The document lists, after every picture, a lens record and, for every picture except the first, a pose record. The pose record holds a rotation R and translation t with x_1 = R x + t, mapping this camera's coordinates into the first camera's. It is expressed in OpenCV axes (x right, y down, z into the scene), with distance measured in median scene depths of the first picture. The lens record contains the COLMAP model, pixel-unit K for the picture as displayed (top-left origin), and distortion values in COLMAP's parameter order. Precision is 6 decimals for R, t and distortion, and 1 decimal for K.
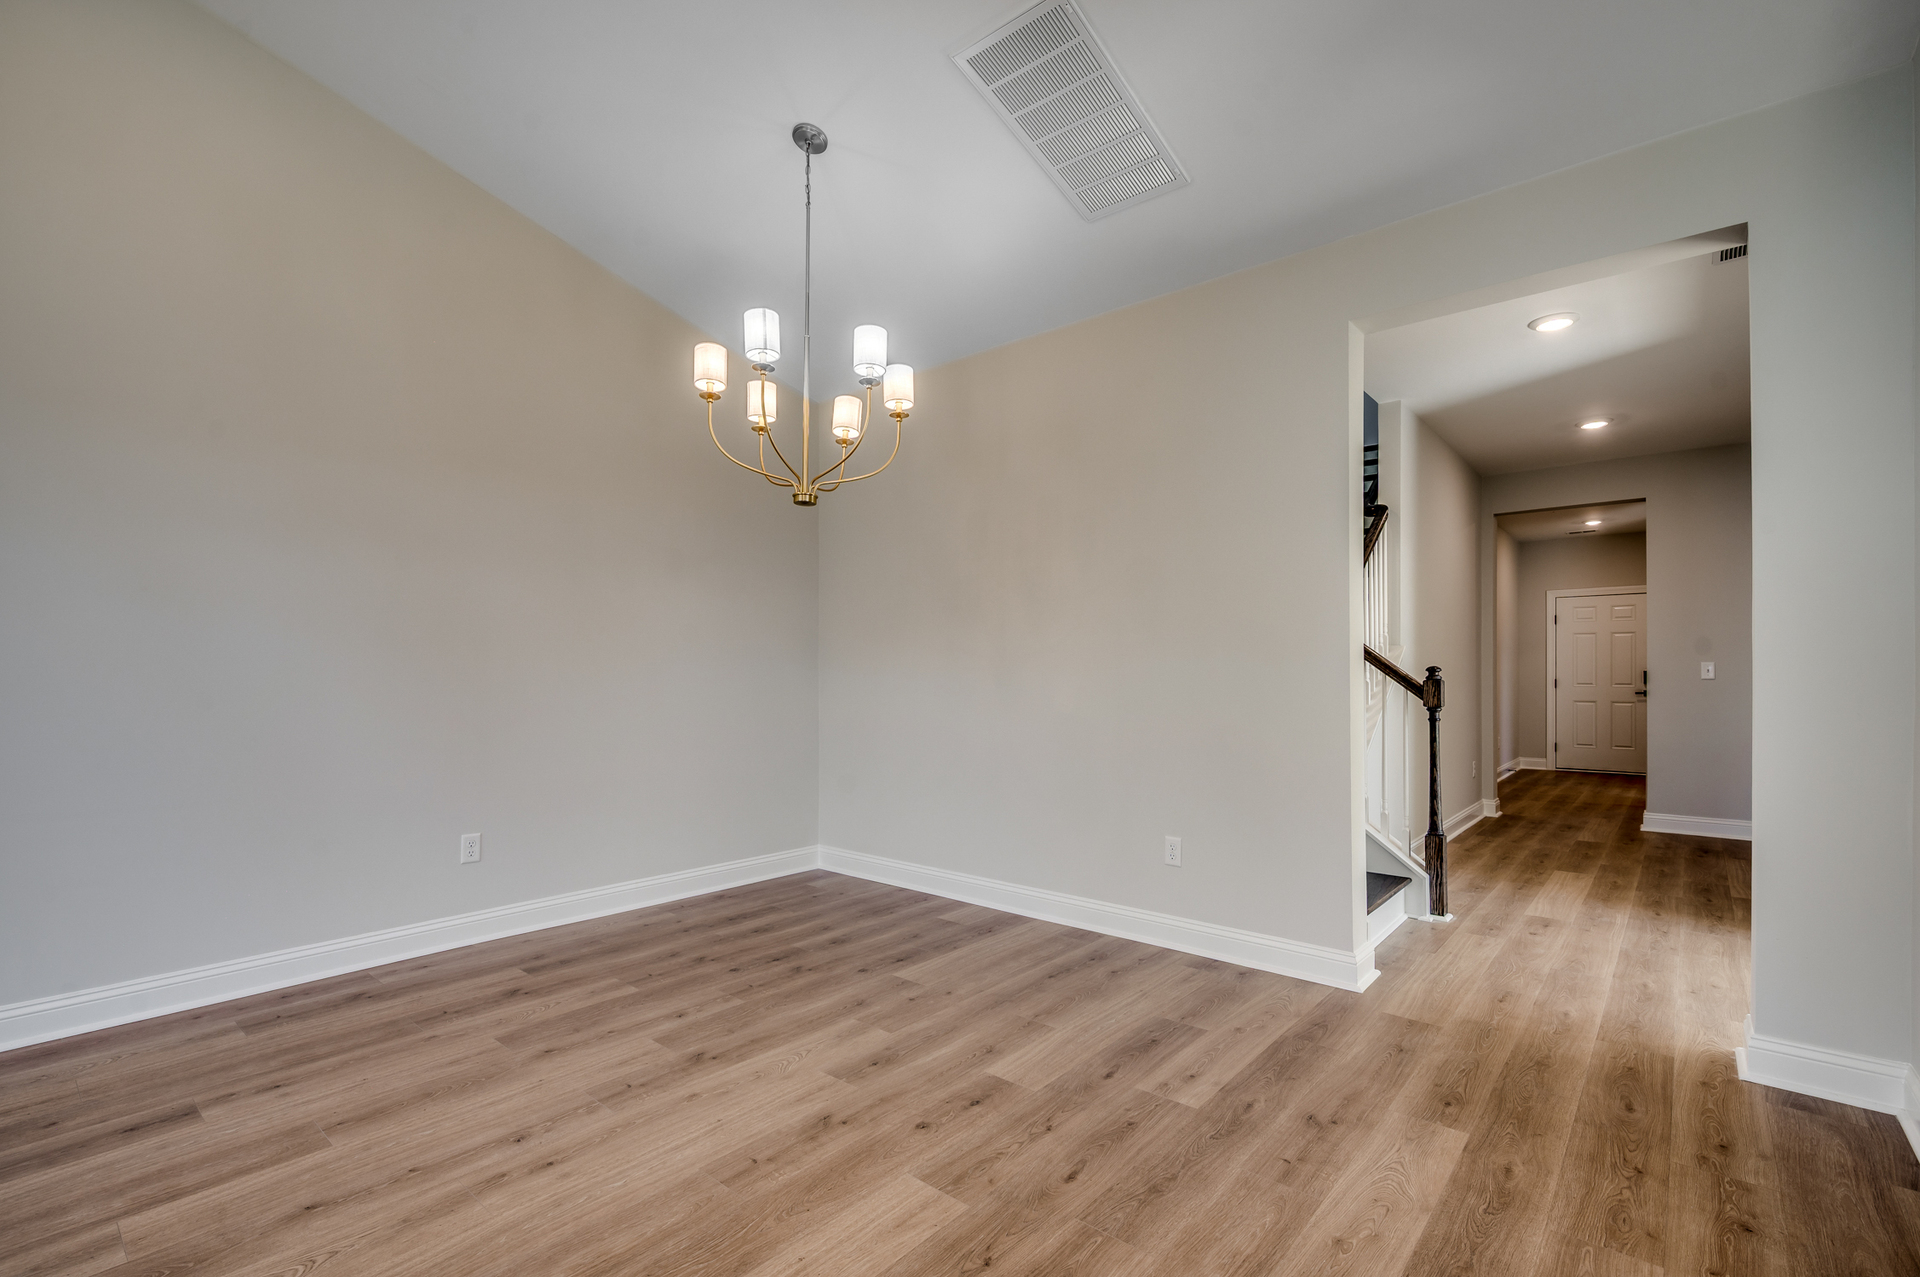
lens RADIAL K [[873.9, 0, 959.7], [0, 873.9, 650.9], [0, 0, 1]] dist [-0.001356, -0.001301]
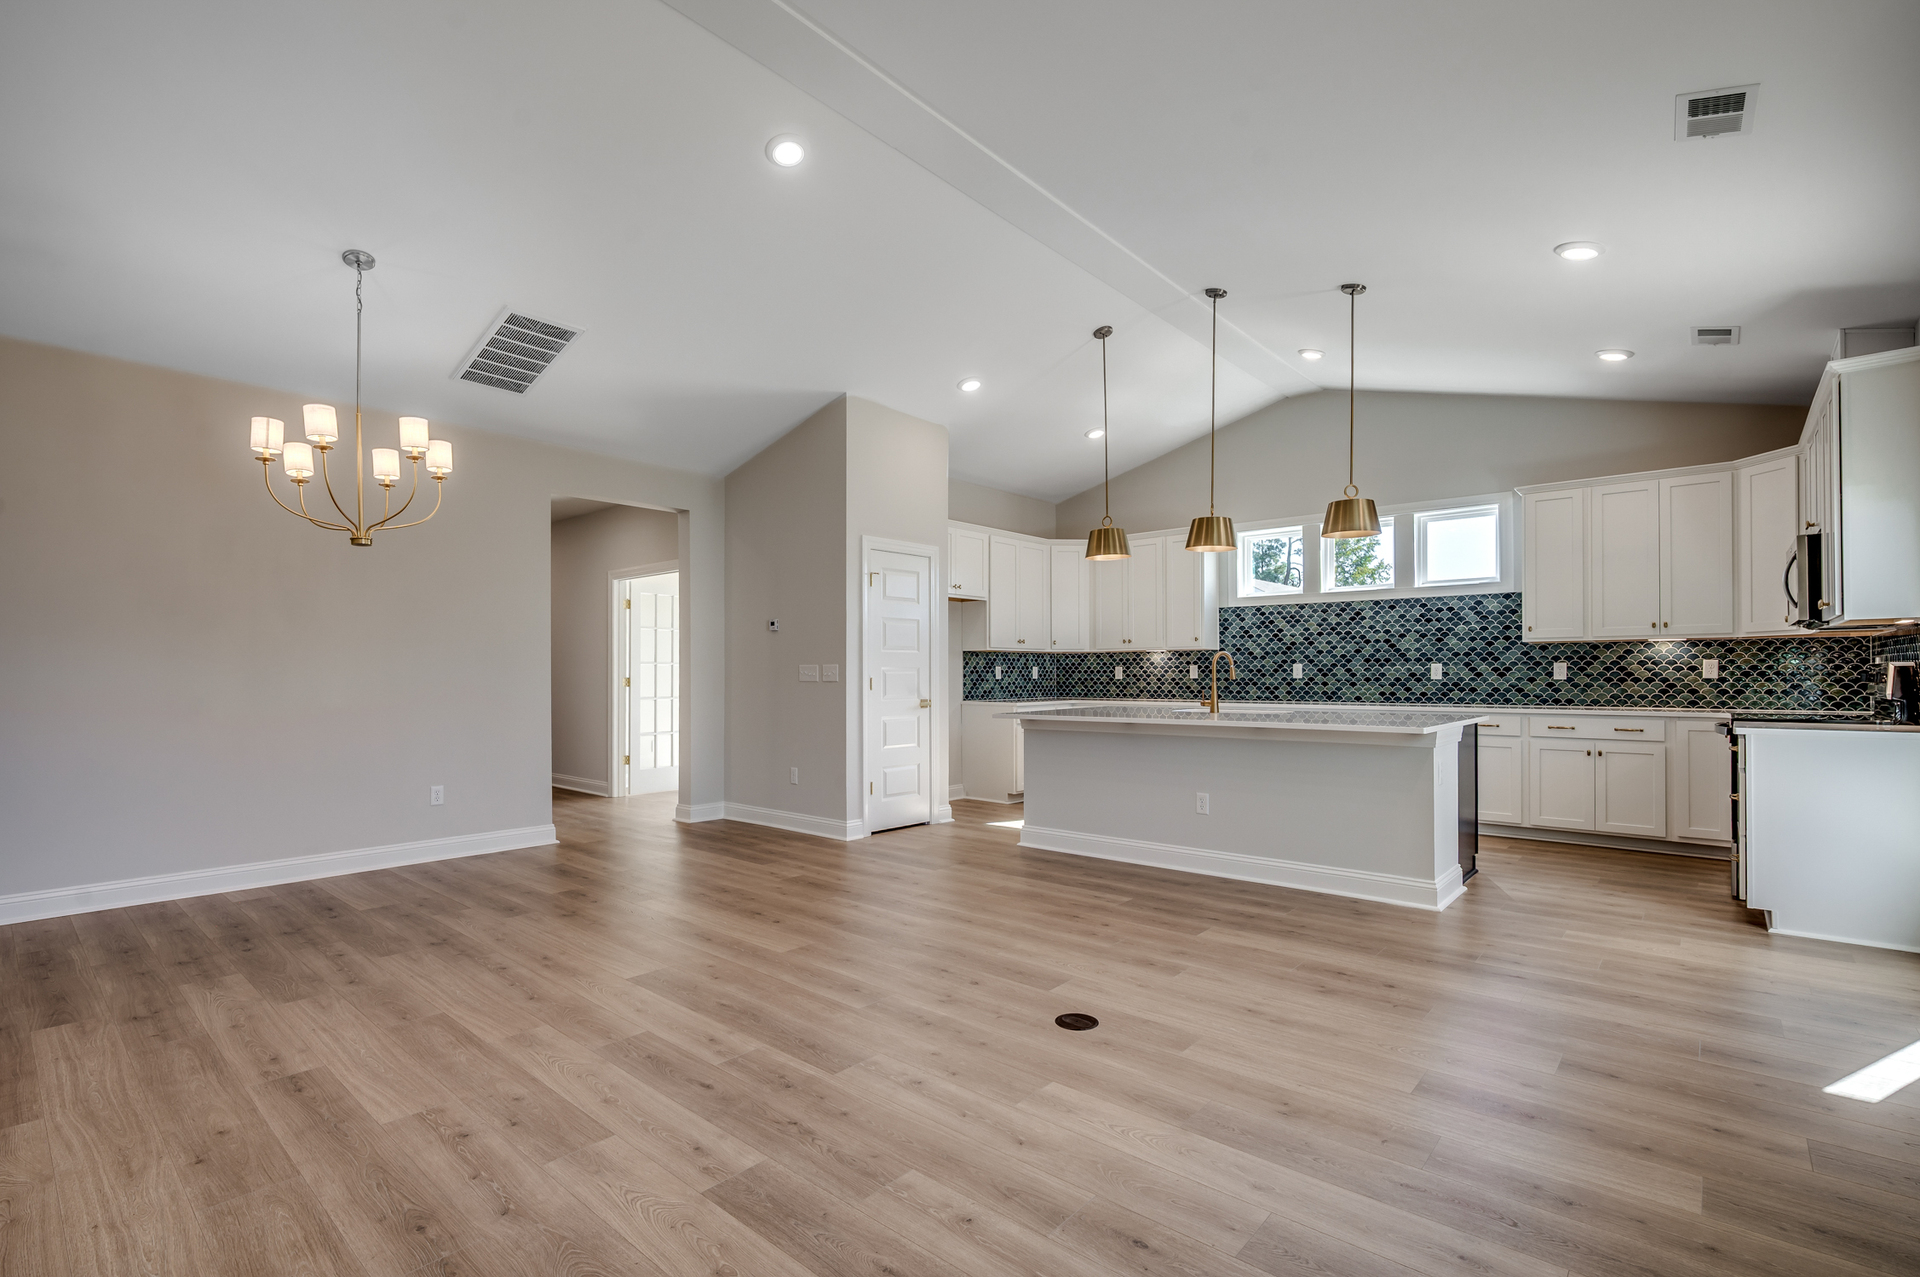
lens RADIAL K [[873.9, 0, 959.1], [0, 873.9, 653.3], [0, 0, 1]] dist [-0.001356, -0.001301]
pose [[0.013795, 0.016335, 0.999771, -1.586357], [-0.017826, 0.999712, -0.016088, -0.008196], [-0.999746, -0.017600, 0.014082, 0.109785]]
